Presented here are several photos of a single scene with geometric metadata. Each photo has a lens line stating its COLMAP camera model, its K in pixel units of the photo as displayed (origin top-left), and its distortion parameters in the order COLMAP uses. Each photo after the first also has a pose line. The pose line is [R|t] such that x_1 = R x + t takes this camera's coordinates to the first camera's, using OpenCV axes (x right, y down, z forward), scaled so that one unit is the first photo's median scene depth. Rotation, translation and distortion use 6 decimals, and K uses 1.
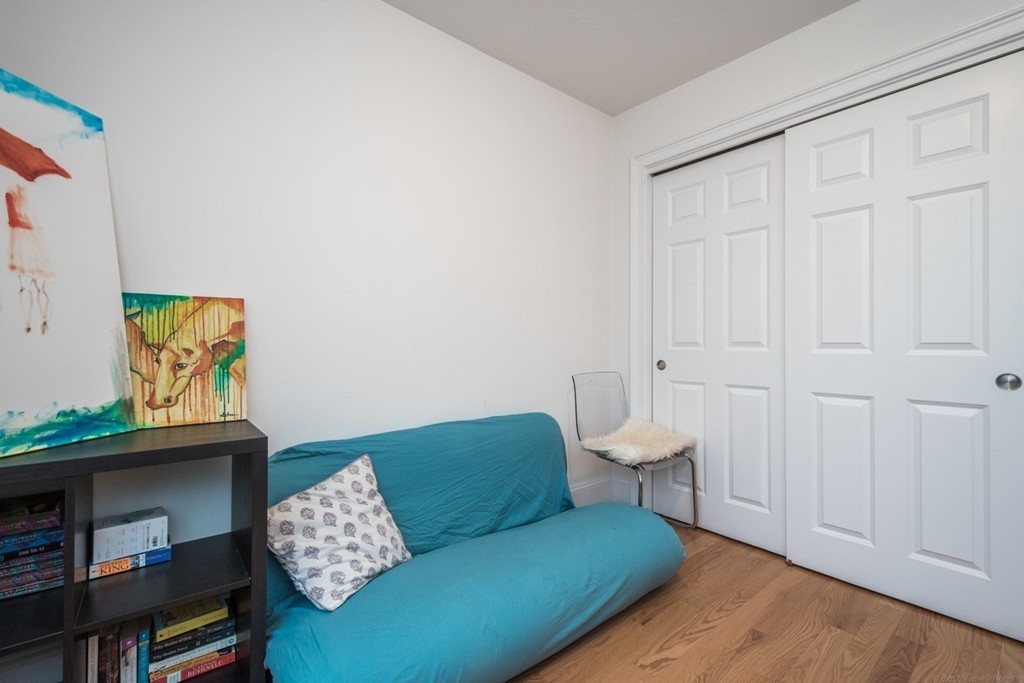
lens RADIAL K [[453.4, 0, 513.8], [0, 453.4, 342.2], [0, 0, 1]] dist [0.010242, -0.000634]
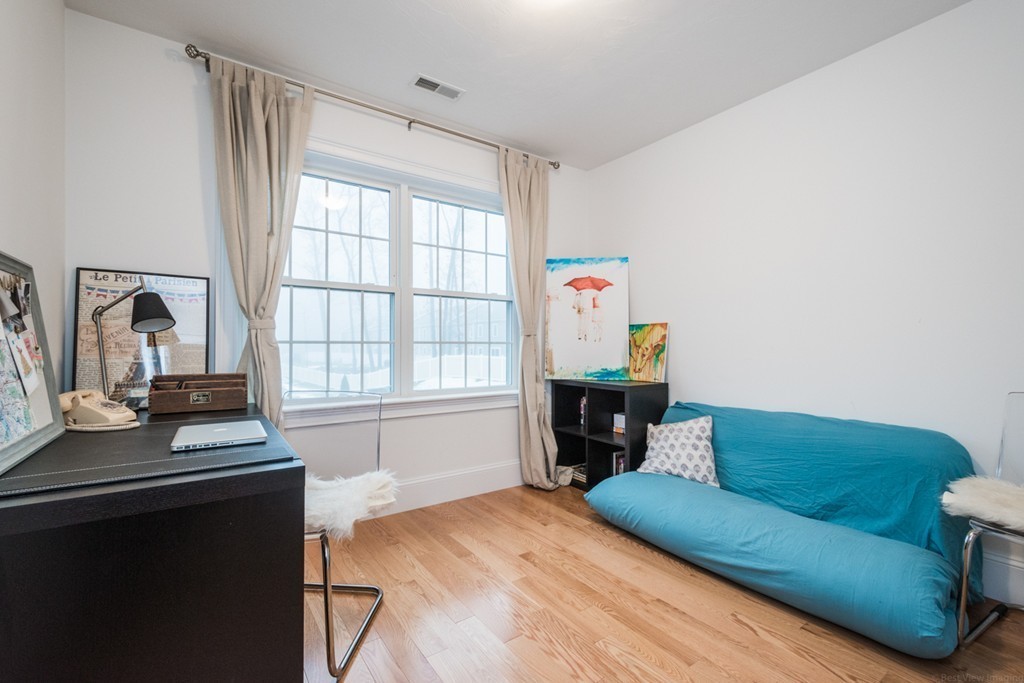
lens RADIAL K [[453.4, 0, 513.8], [0, 453.4, 342.2], [0, 0, 1]] dist [0.010242, -0.000634]
pose [[-0.077701, -0.004889, -0.996965, 1.543362], [0.002263, 0.999985, -0.005080, -0.002147], [0.996974, -0.002651, -0.077689, 0.523122]]
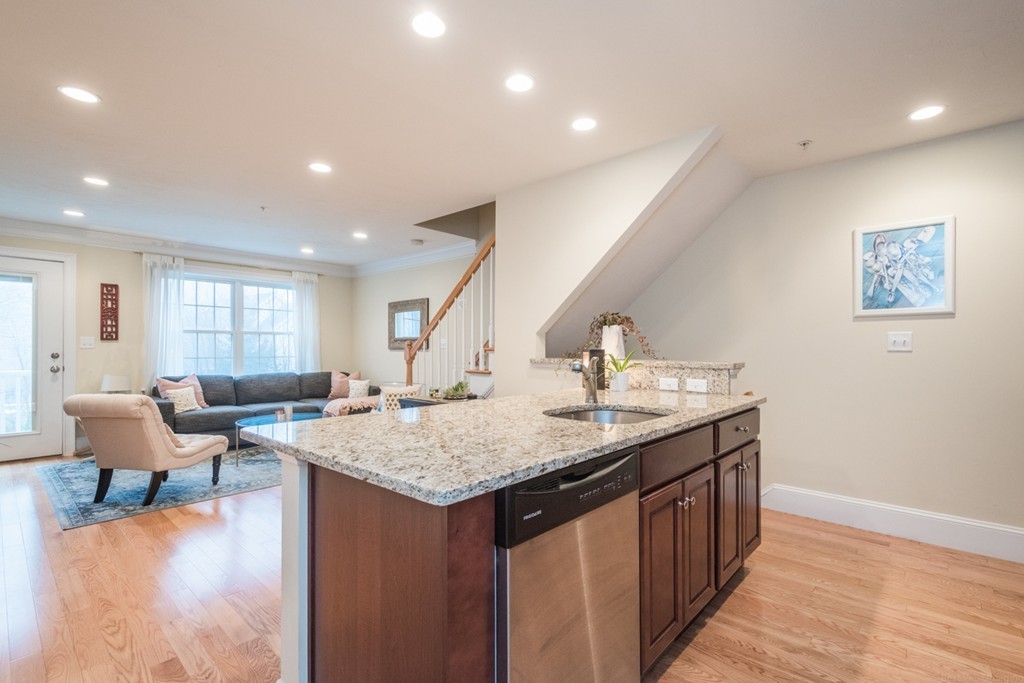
lens RADIAL K [[458.7, 0, 522.0], [0, 458.7, 346.1], [0, 0, 1]] dist [-0.001417, -0.000211]
pose [[0.163761, -0.002681, -0.986496, 3.536795], [0.004315, 0.999989, -0.002002, -0.074420], [0.986491, -0.003929, 0.163771, 1.471443]]
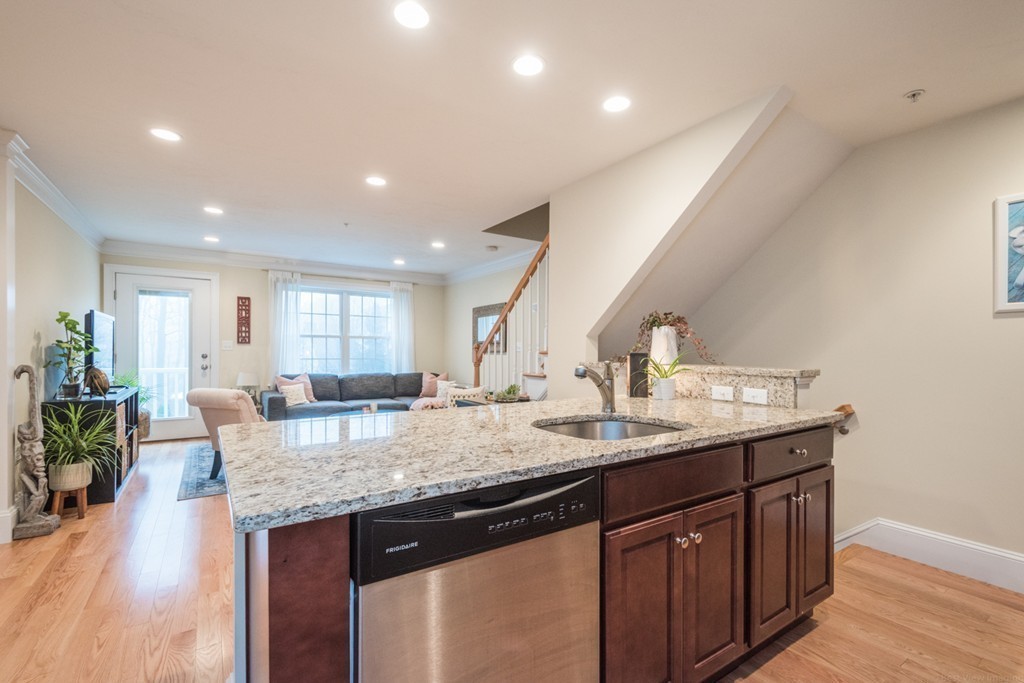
lens RADIAL K [[442.5, 0, 521.5], [0, 442.5, 352.5], [0, 0, 1]] dist [0.003296, -0.000704]
pose [[-0.080708, 0.003658, -0.996731, 3.436749], [0.000926, 0.999993, 0.003595, -0.071787], [0.996737, -0.000633, -0.080711, 1.719027]]
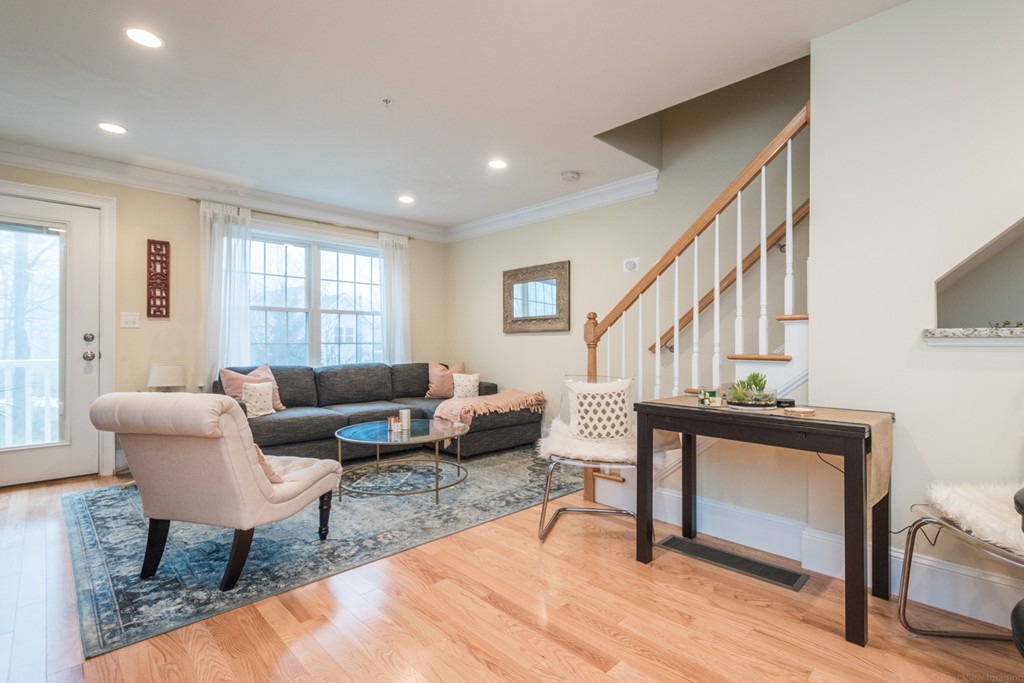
lens RADIAL K [[475.6, 0, 516.7], [0, 475.6, 341.2], [0, 0, 1]] dist [-0.006503, -0.000463]
pose [[0.088352, -0.004011, -0.996081, 2.662524], [0.005751, 0.999977, -0.003516, -0.006362], [0.996073, -0.005418, 0.088373, 0.884213]]
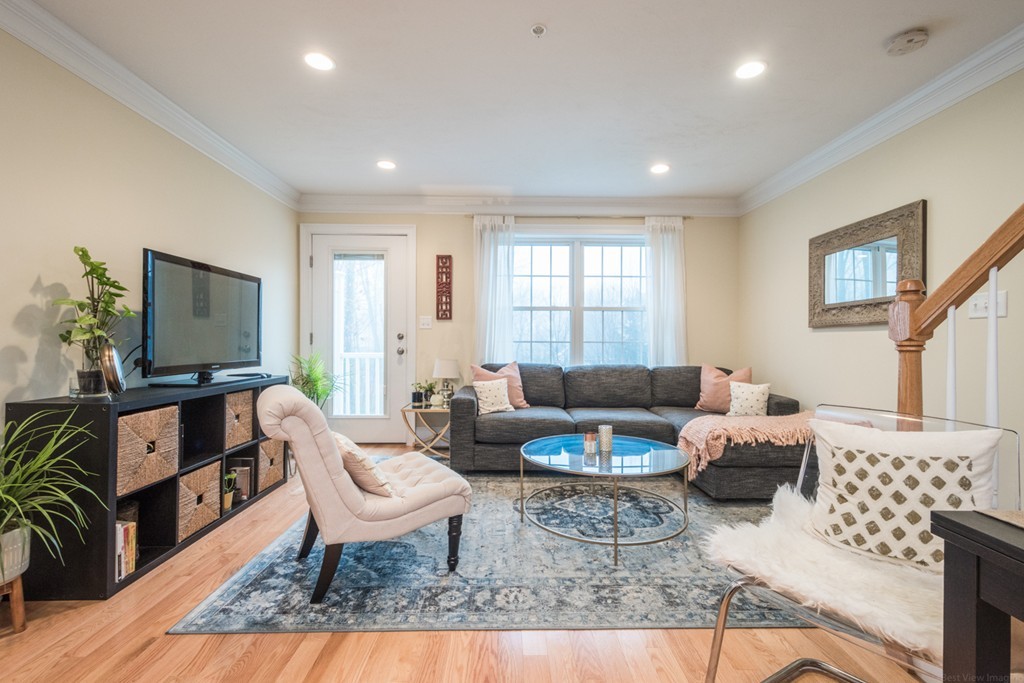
lens RADIAL K [[443.9, 0, 518.3], [0, 443.9, 340.9], [0, 0, 1]] dist [0.009281, -0.000577]
pose [[-0.617530, -0.003915, -0.786538, 2.055826], [0.000780, 0.999984, -0.005590, -0.002941], [0.786547, -0.004066, -0.617517, 1.230440]]
